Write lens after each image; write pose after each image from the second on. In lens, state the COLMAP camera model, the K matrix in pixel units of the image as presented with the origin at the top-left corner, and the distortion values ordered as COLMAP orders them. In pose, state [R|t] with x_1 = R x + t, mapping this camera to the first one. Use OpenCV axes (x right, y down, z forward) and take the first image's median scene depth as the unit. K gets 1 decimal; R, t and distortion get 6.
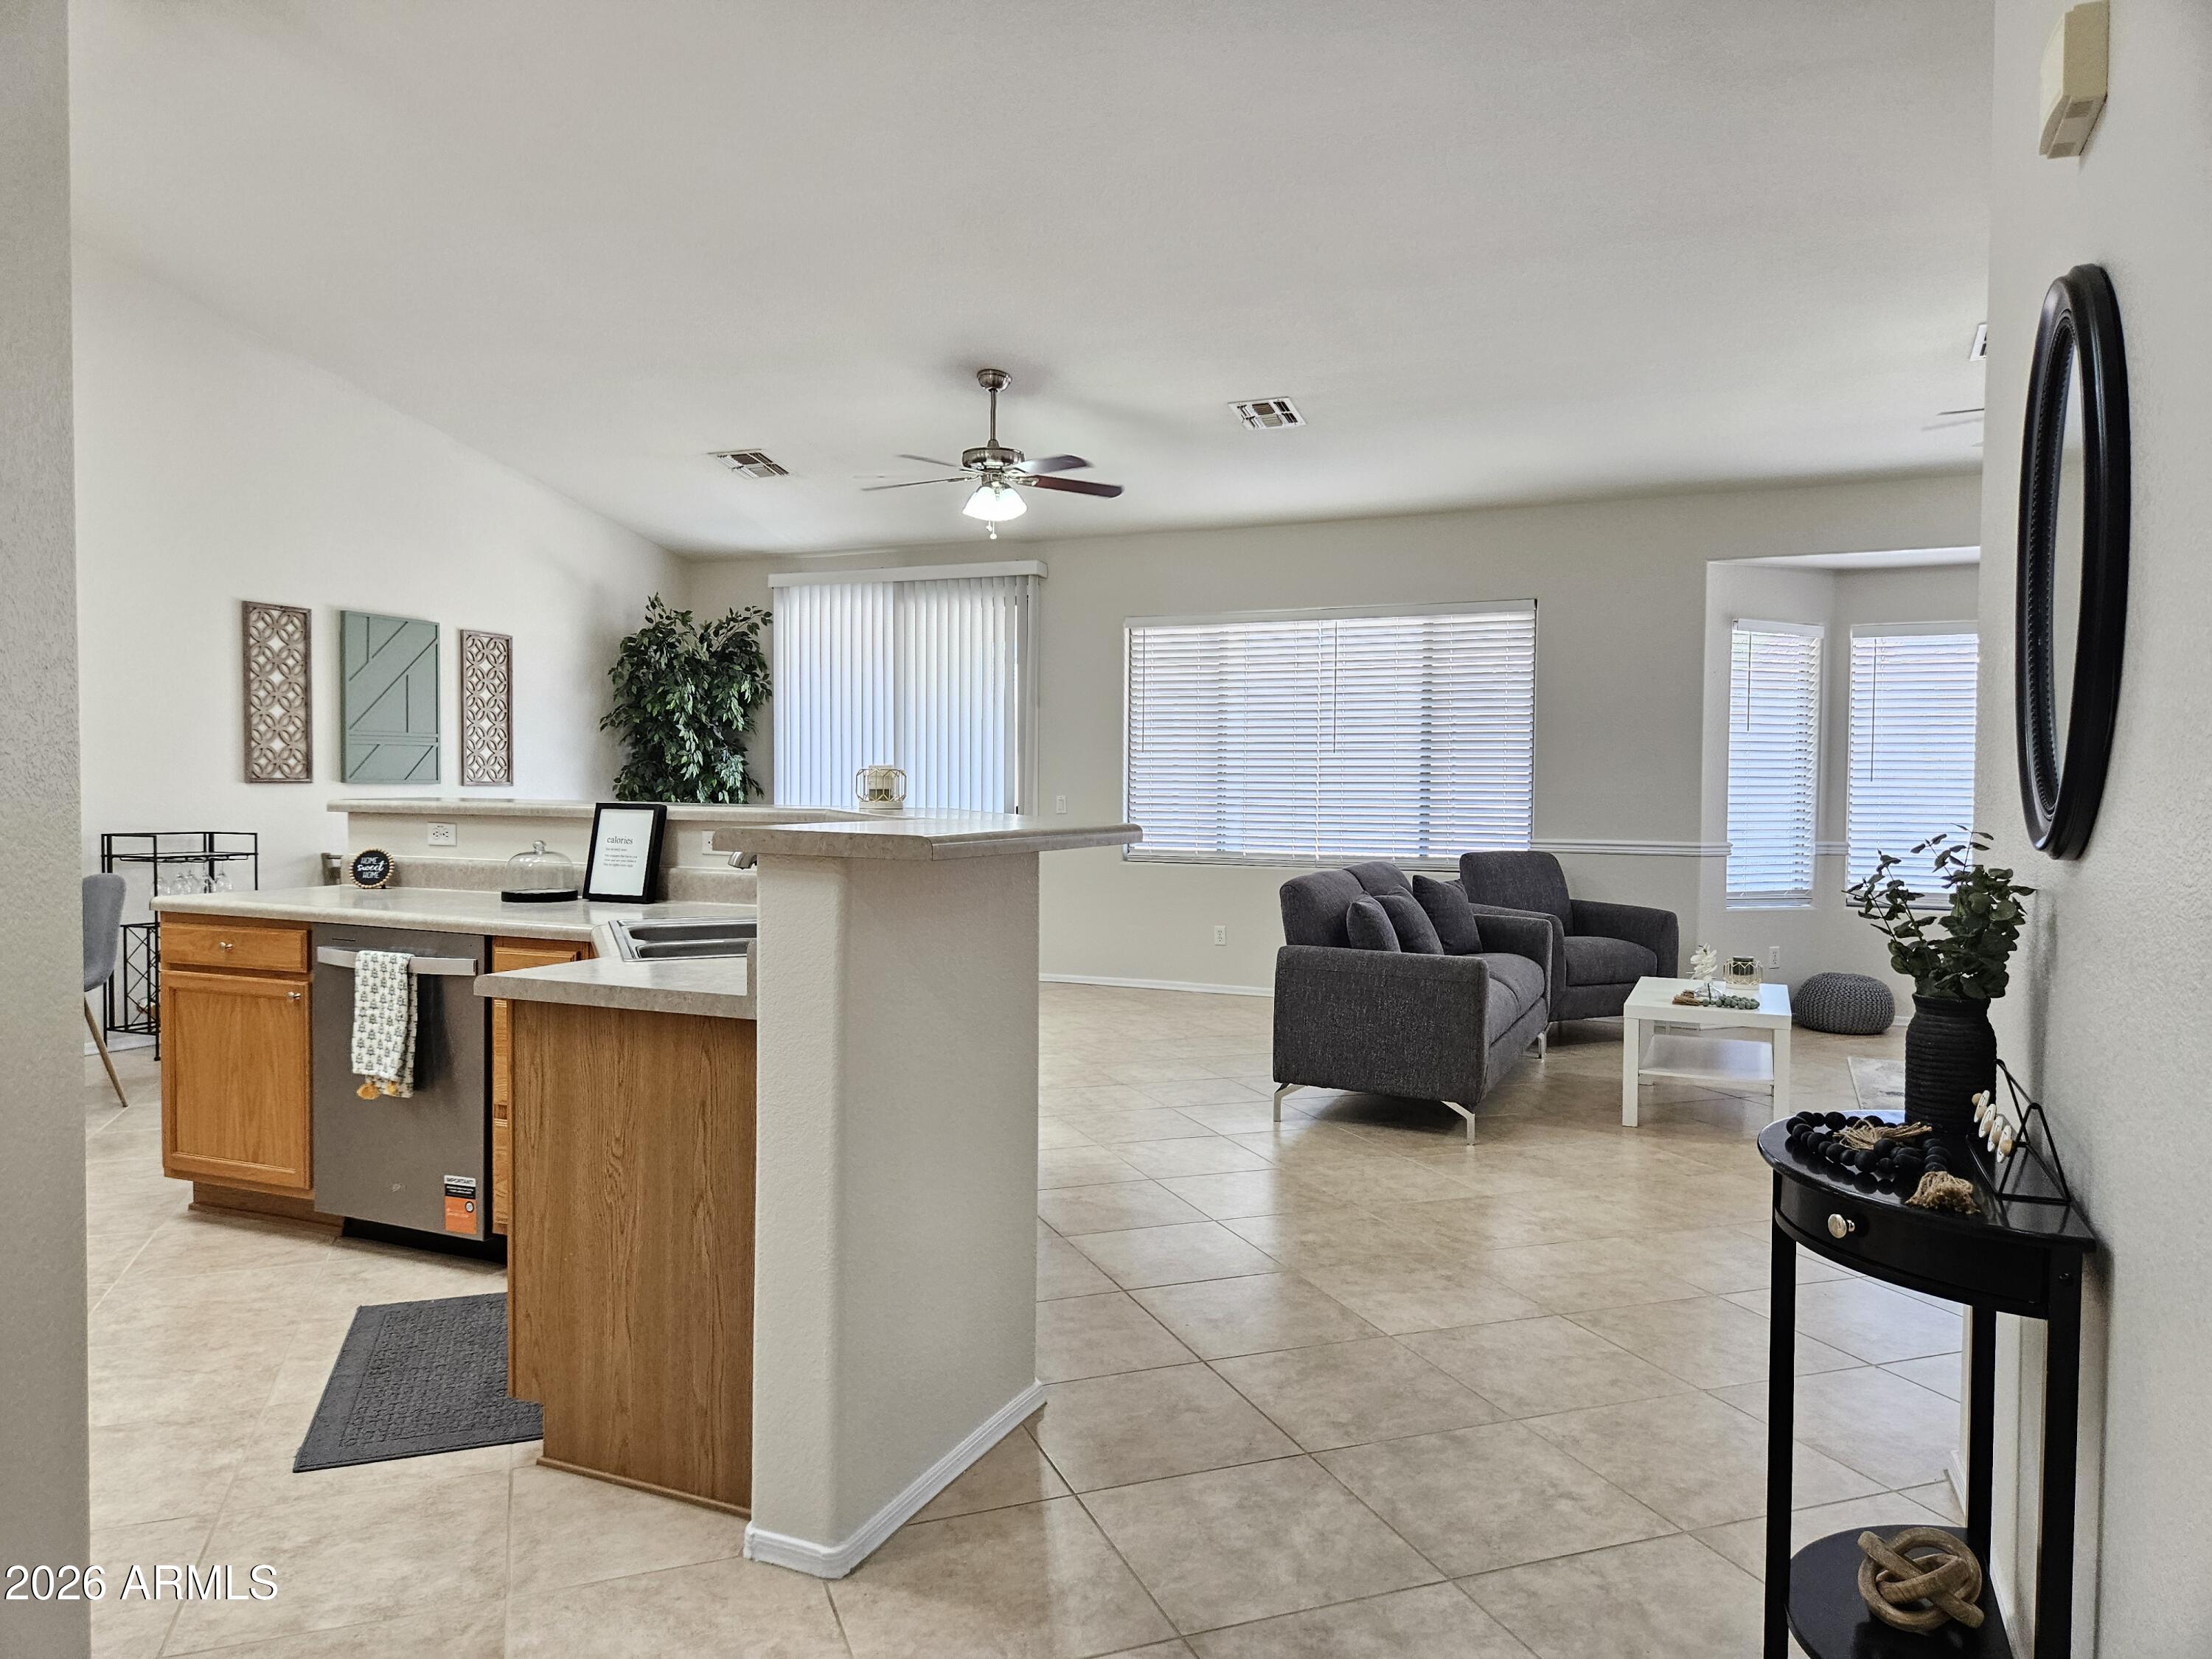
lens RADIAL K [[1488.6, 0, 1110.5], [0, 1488.6, 837.4], [0, 0, 1]] dist [0.059302, -0.057982]
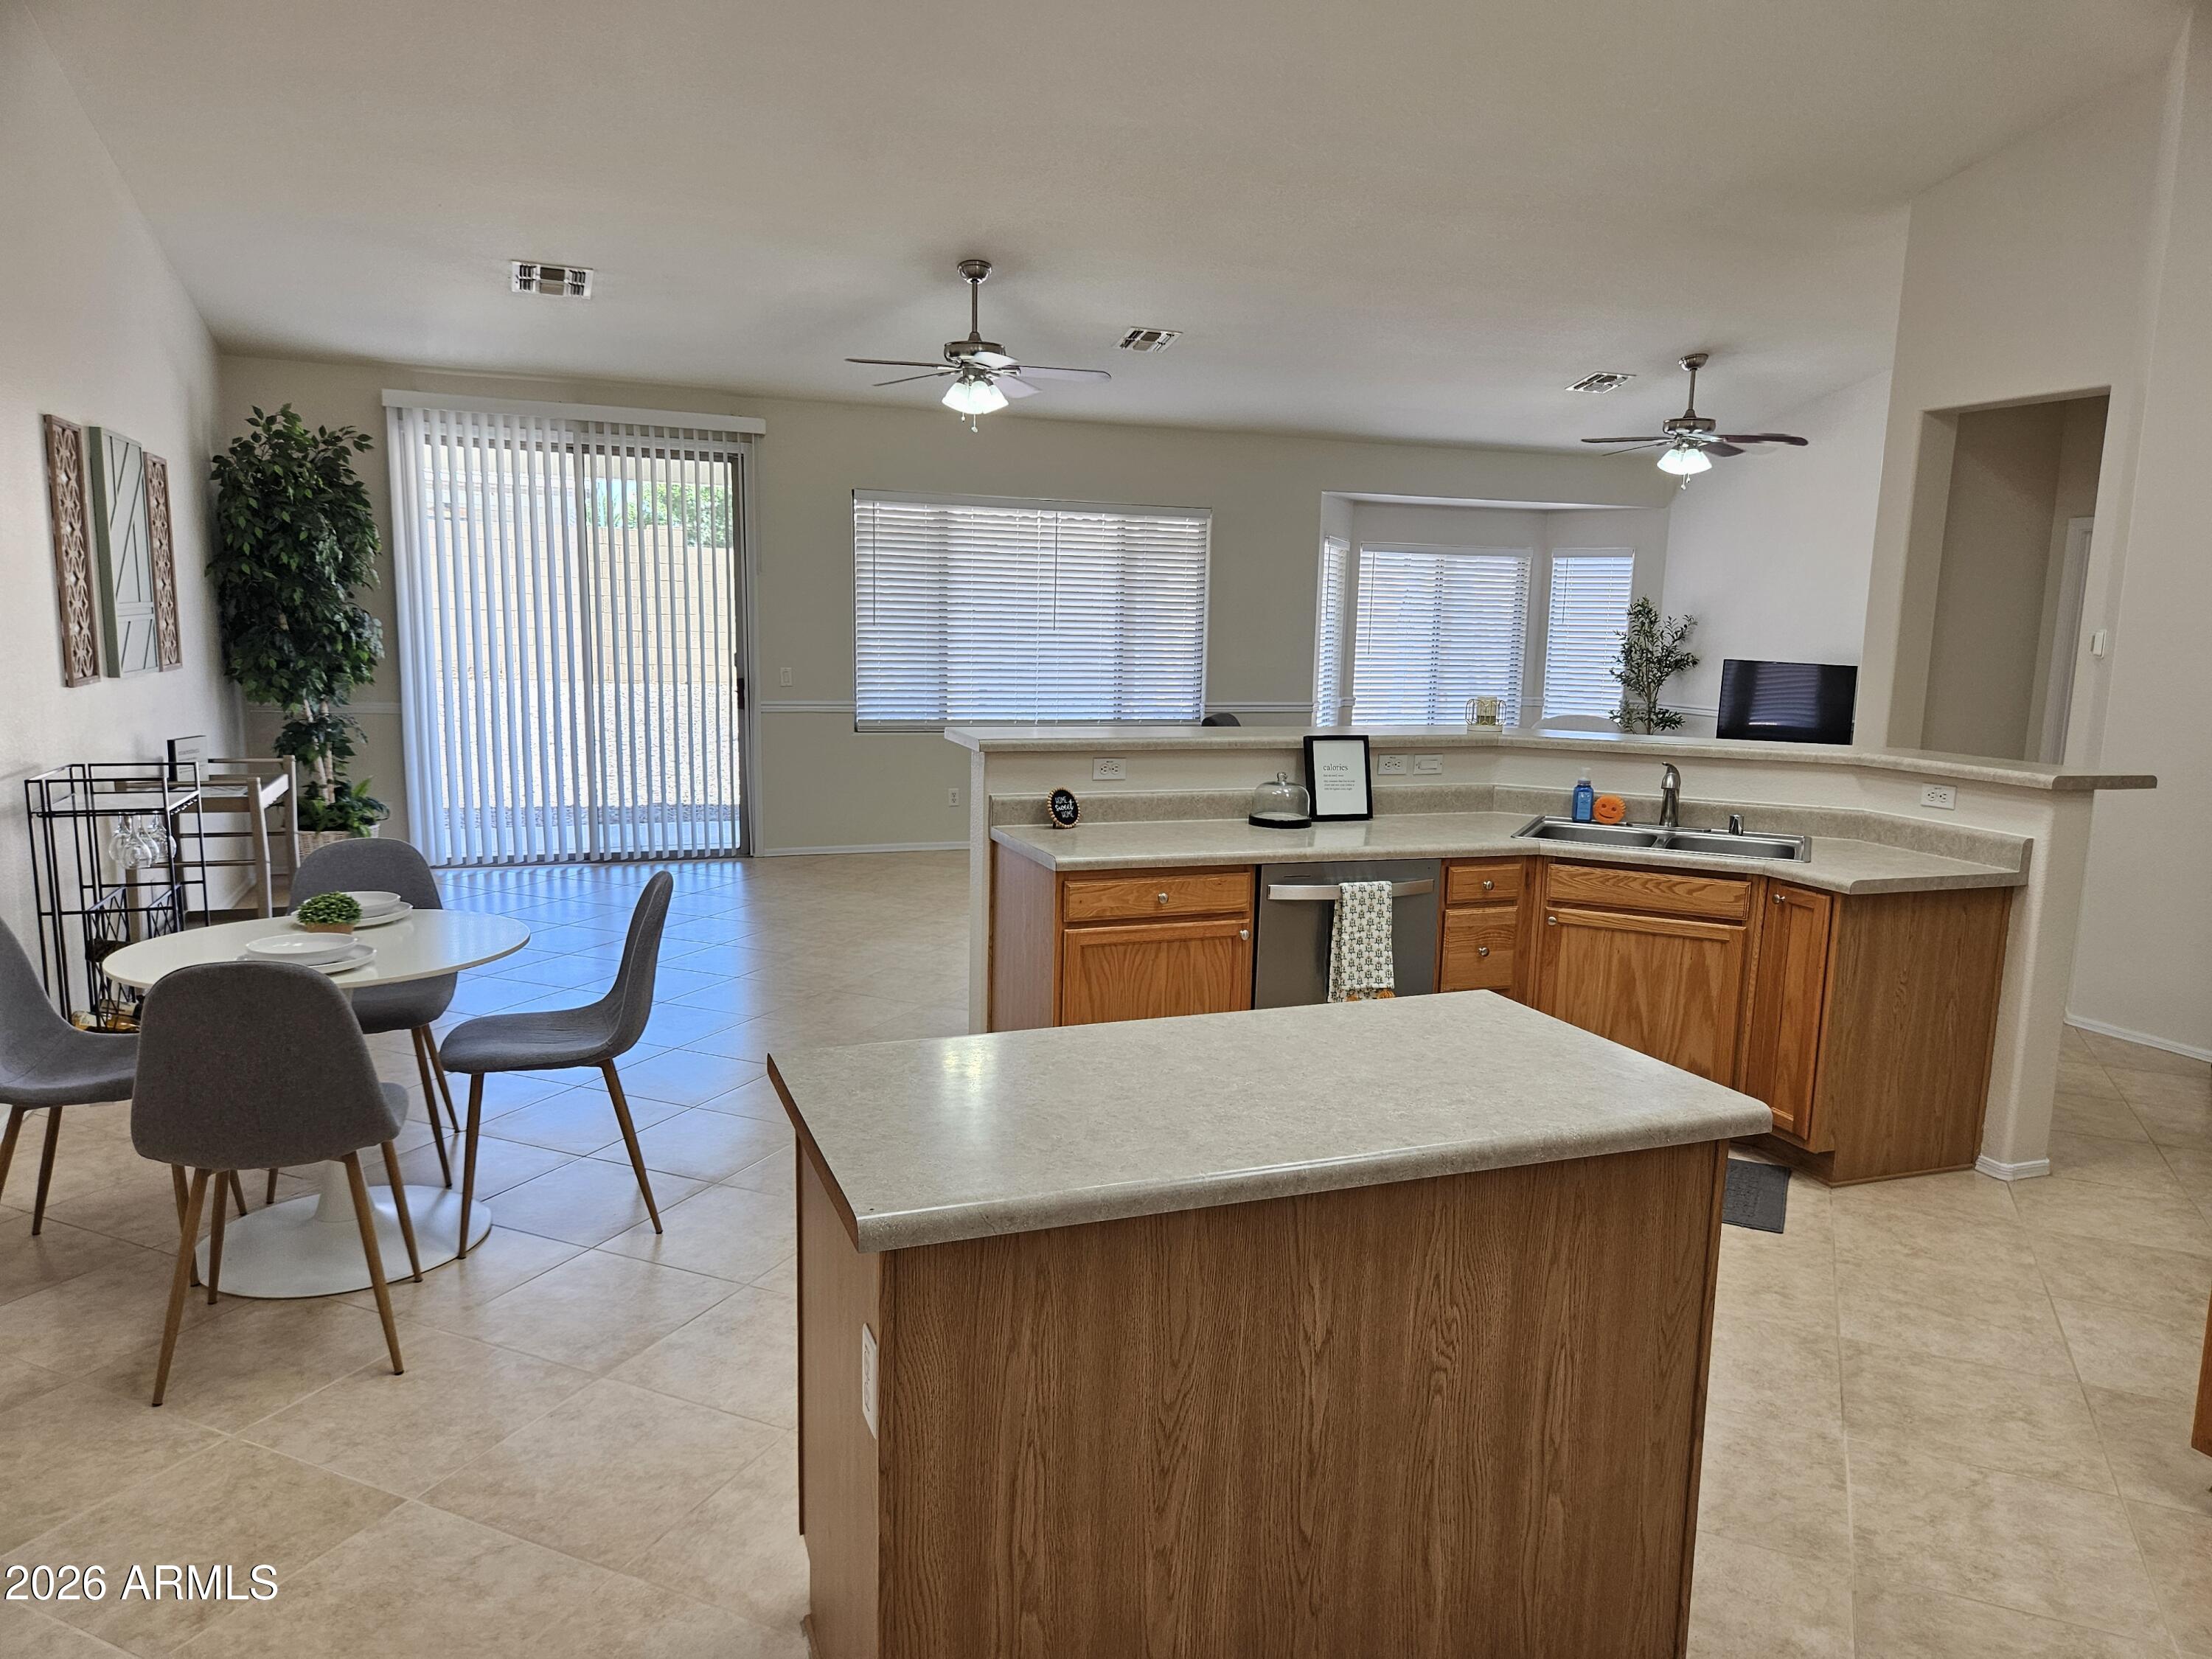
lens RADIAL K [[1479.9, 0, 1132.4], [0, 1479.9, 843.9], [0, 0, 1]] dist [0.073049, -0.050689]
pose [[0.701424, -0.100548, 0.705616, -0.669992], [0.006004, 0.990798, 0.135218, -0.051228], [-0.712719, -0.090609, 0.695573, 0.162057]]
